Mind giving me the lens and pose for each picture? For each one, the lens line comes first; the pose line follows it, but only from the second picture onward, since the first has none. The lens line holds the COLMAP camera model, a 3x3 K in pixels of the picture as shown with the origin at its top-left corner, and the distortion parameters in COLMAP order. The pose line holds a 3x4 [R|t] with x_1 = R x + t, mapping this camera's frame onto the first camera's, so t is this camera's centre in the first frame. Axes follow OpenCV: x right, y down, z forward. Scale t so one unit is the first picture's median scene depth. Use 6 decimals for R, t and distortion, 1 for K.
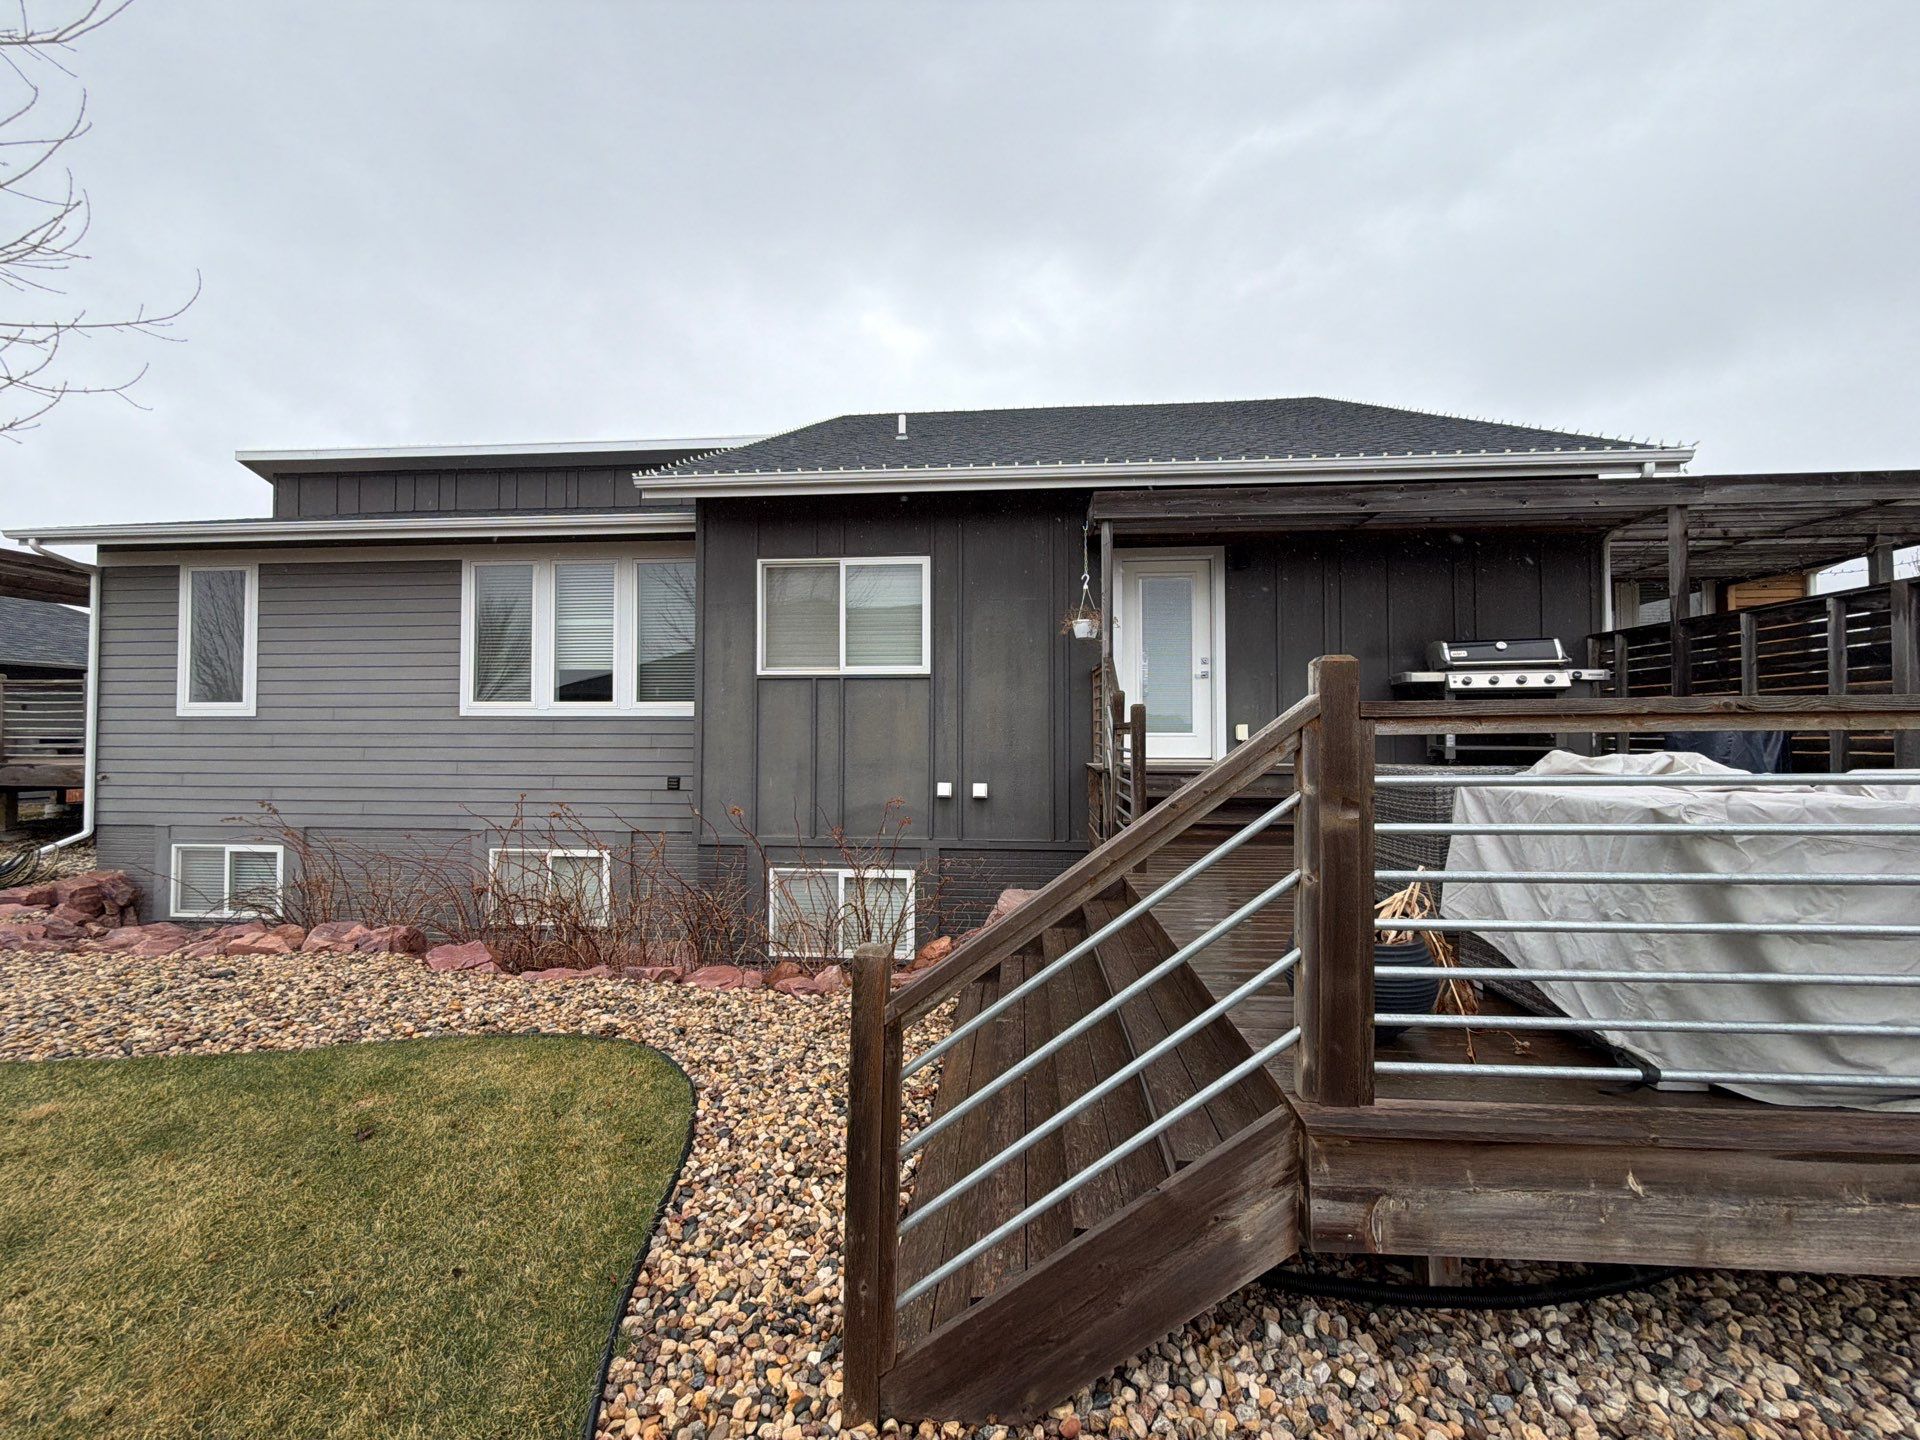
lens RADIAL K [[763.2, 0, 955.5], [0, 763.2, 718.4], [0, 0, 1]] dist [0.004198, -0.000092]
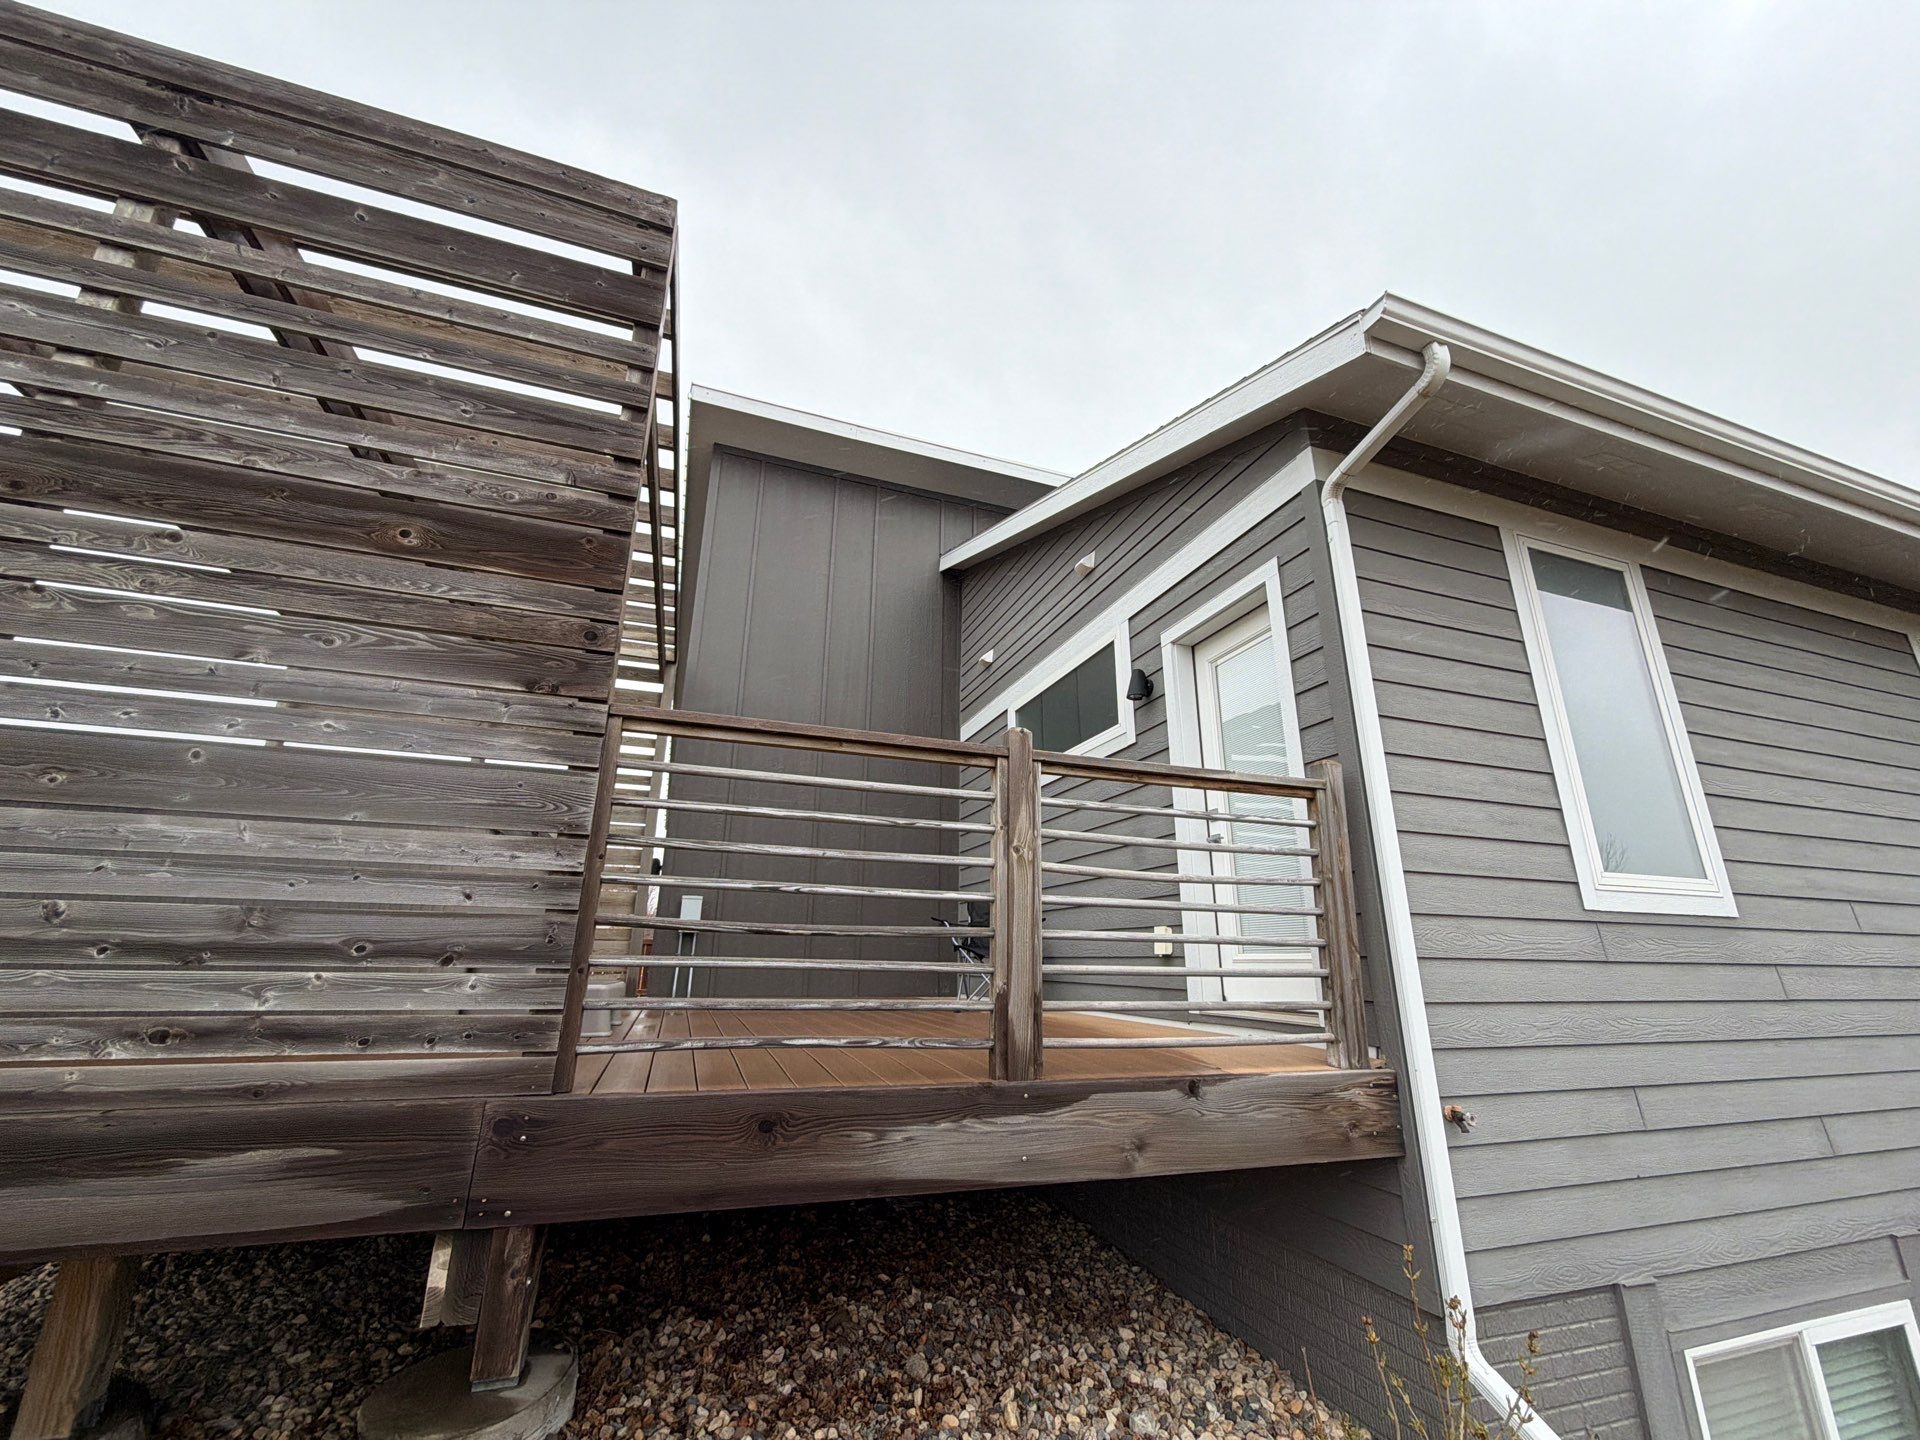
lens RADIAL K [[752.1, 0, 960.0], [0, 752.1, 720.0], [0, 0, 1]] dist [-0.001223, 0.000198]
pose [[0.915573, 0.132126, 0.379828, -1.478647], [-0.021989, 0.959522, -0.280774, 0.017138], [-0.401551, 0.248717, 0.881418, 0.822597]]
